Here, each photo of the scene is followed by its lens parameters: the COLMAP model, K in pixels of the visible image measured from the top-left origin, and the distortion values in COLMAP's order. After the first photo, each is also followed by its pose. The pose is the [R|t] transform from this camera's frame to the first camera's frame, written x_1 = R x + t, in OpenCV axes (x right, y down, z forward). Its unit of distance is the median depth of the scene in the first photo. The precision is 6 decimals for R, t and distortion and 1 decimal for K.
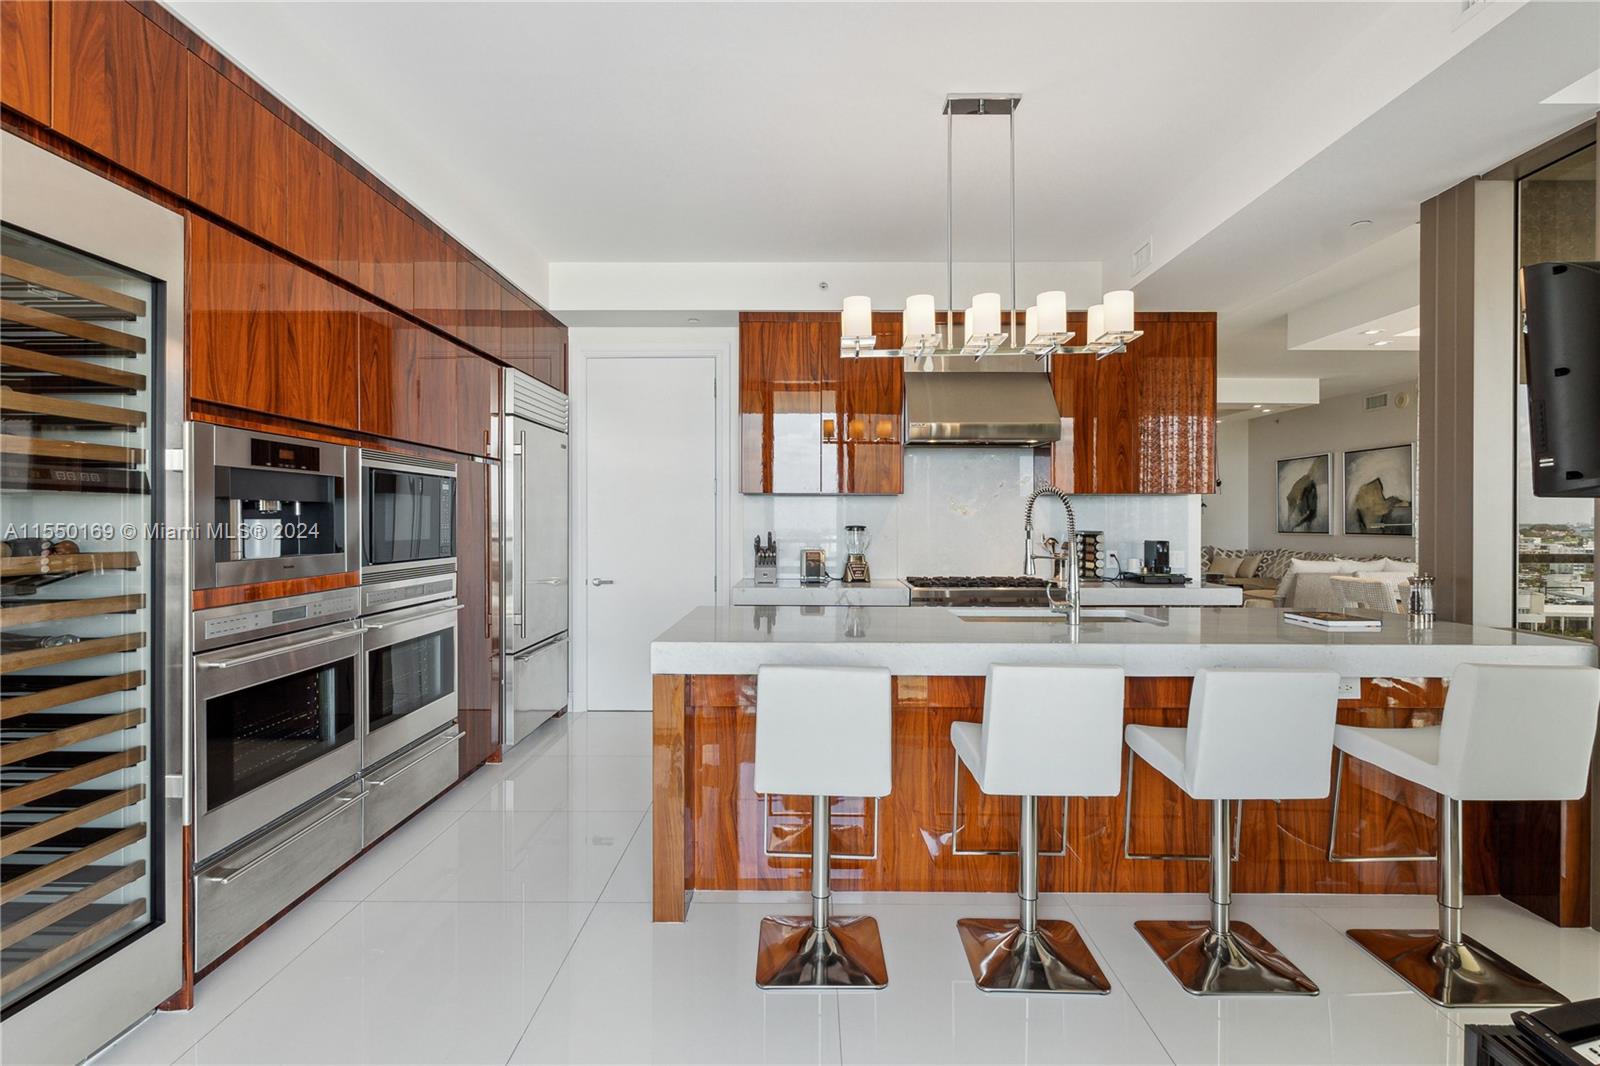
lens RADIAL K [[775.0, 0, 799.6], [0, 775.0, 523.5], [0, 0, 1]] dist [0.002677, 0.000273]
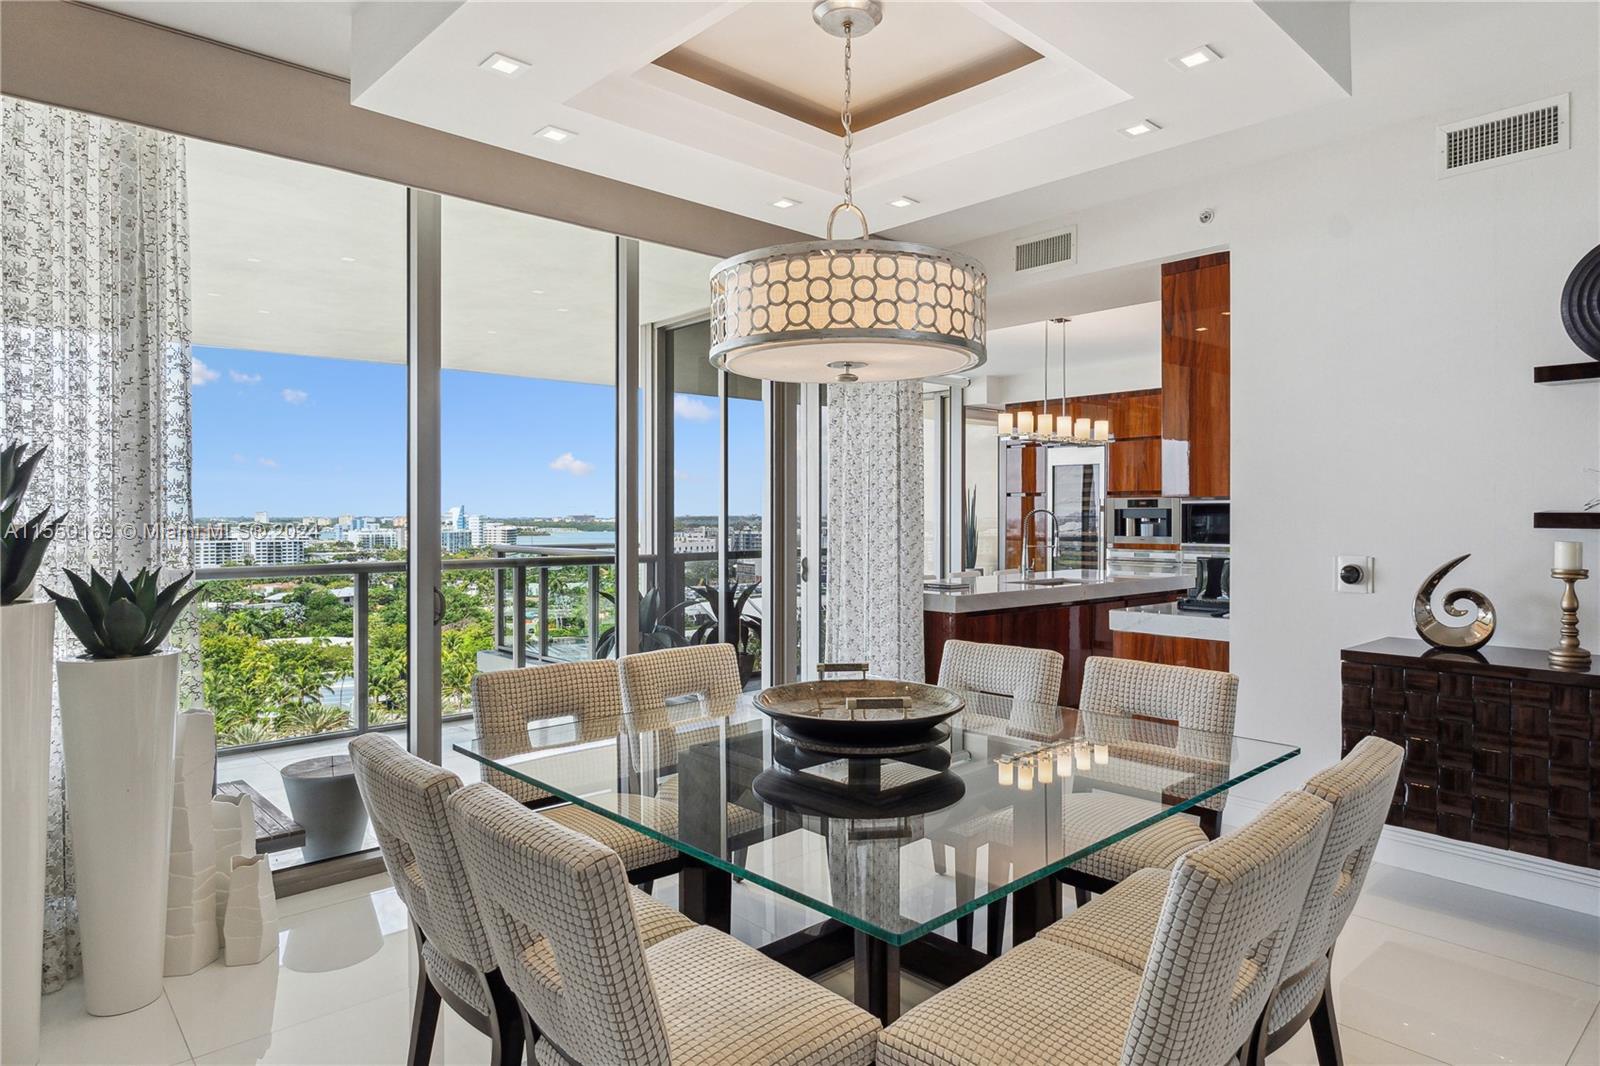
lens RADIAL K [[950.1, 0, 806.4], [0, 950.1, 524.3], [0, 0, 1]] dist [0.015990, -0.000156]
pose [[-0.747625, 0.007911, -0.664074, 2.587154], [-0.001287, 0.999910, 0.013360, -0.049148], [0.664120, 0.010843, -0.747547, 2.662212]]
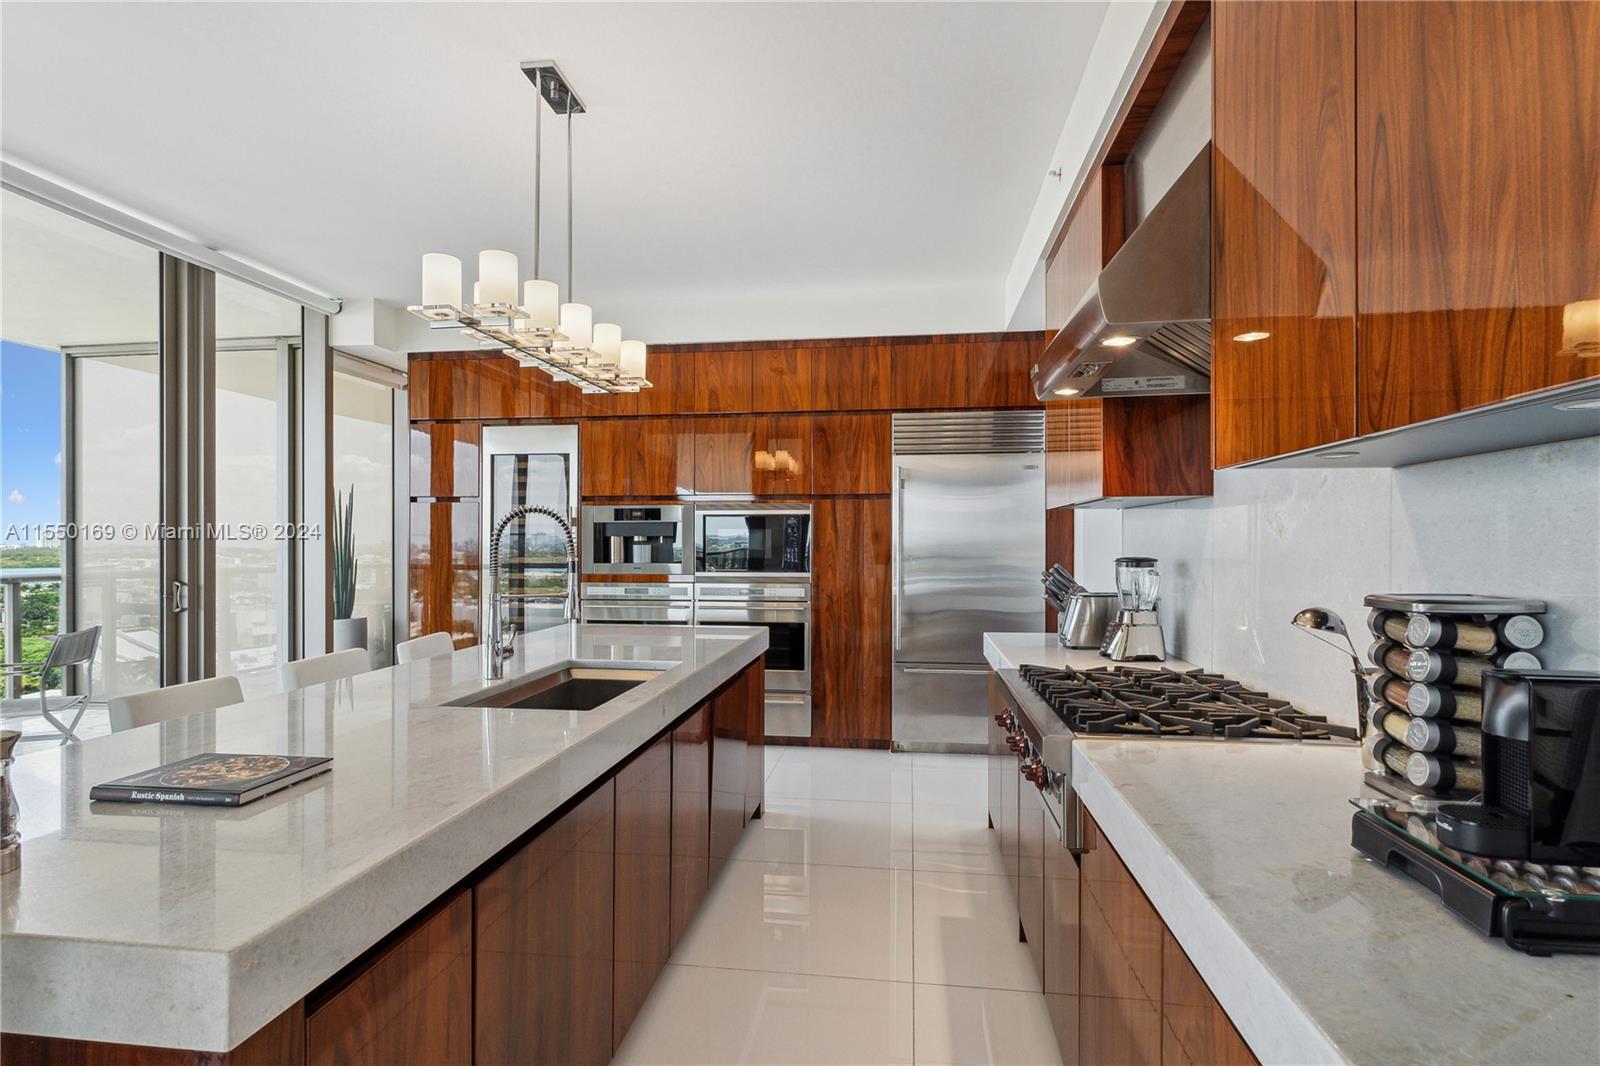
lens RADIAL K [[775.0, 0, 801.3], [0, 775.0, 537.9], [0, 0, 1]] dist [0.002677, 0.000273]
pose [[-0.139058, -0.003912, -0.990277, 1.194469], [-0.000701, 0.999992, -0.003852, -0.015513], [0.990284, 0.000159, -0.139059, 1.549258]]
